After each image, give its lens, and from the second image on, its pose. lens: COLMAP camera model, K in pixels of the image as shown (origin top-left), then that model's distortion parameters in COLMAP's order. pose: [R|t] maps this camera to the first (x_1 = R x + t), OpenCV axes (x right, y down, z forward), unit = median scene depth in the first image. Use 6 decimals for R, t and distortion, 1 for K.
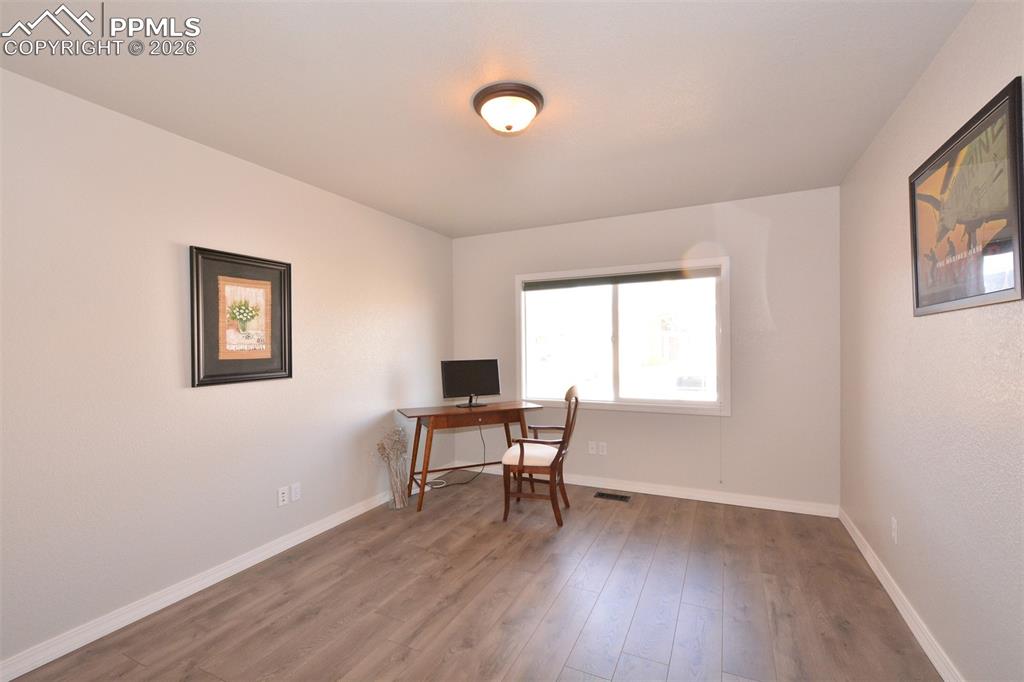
lens RADIAL K [[448.0, 0, 508.7], [0, 448.0, 351.1], [0, 0, 1]] dist [0.002487, -0.005541]
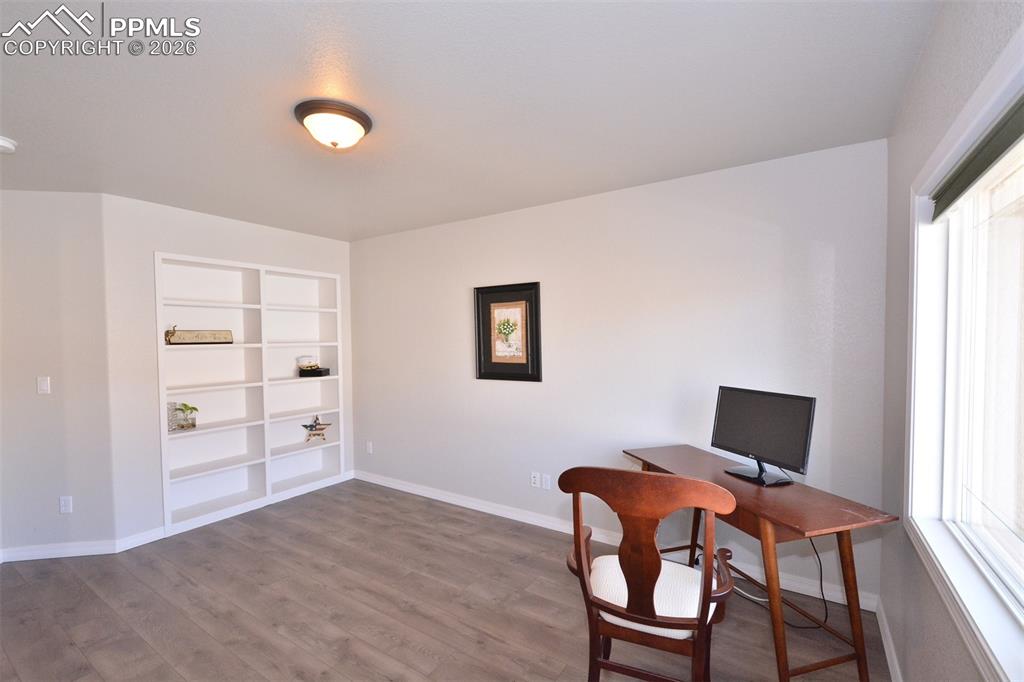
lens RADIAL K [[448.0, 0, 508.7], [0, 448.0, 351.1], [0, 0, 1]] dist [0.002487, -0.005541]
pose [[-0.137744, 0.044635, -0.989462, 0.732985], [-0.002518, 0.998965, 0.045415, -0.077832], [0.990465, 0.008747, -0.137489, 1.193979]]
